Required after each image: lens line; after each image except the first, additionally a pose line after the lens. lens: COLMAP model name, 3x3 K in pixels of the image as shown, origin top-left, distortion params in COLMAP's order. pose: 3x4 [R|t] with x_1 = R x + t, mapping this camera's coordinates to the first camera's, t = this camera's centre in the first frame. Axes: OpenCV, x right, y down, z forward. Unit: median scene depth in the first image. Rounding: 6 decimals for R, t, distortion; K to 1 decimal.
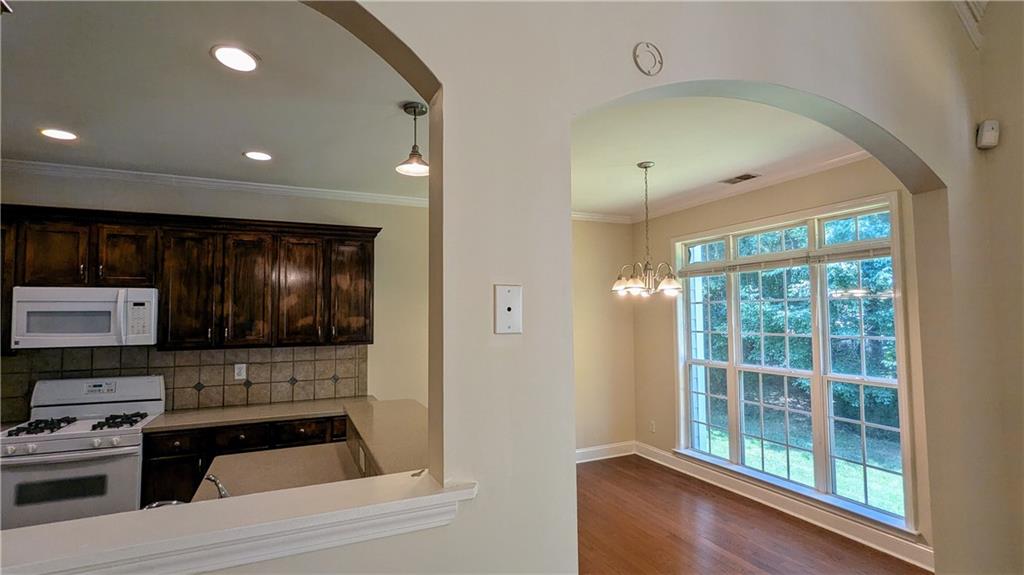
lens RADIAL K [[482.7, 0, 515.5], [0, 482.7, 291.3], [0, 0, 1]] dist [-0.000210, -0.000886]
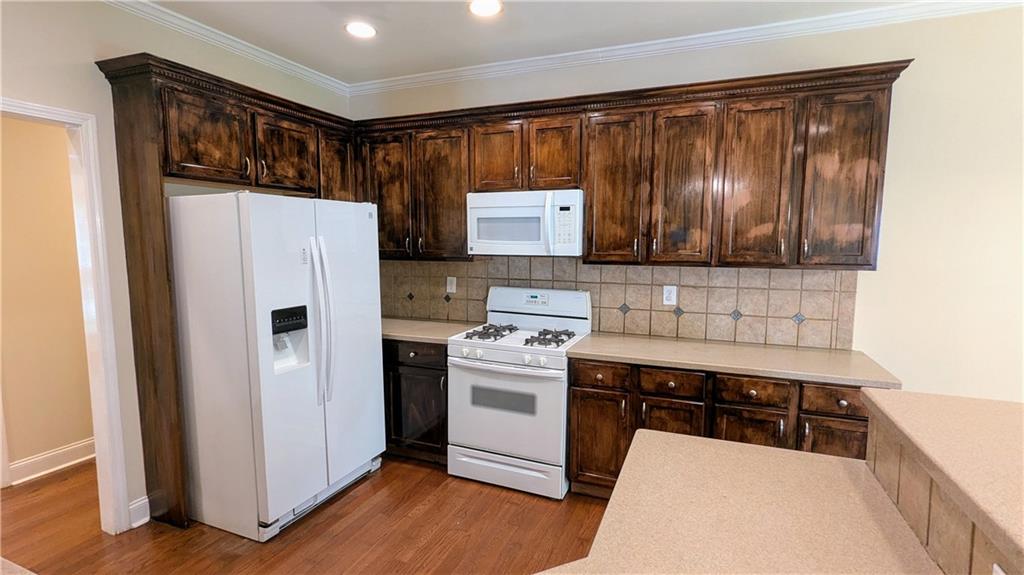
lens RADIAL K [[482.7, 0, 515.5], [0, 482.7, 291.3], [0, 0, 1]] dist [-0.000210, -0.000886]
pose [[0.684319, 0.091132, -0.723466, -0.190604], [0.027463, 0.988235, 0.150460, 0.038124], [0.728666, -0.122831, 0.673765, 0.315502]]
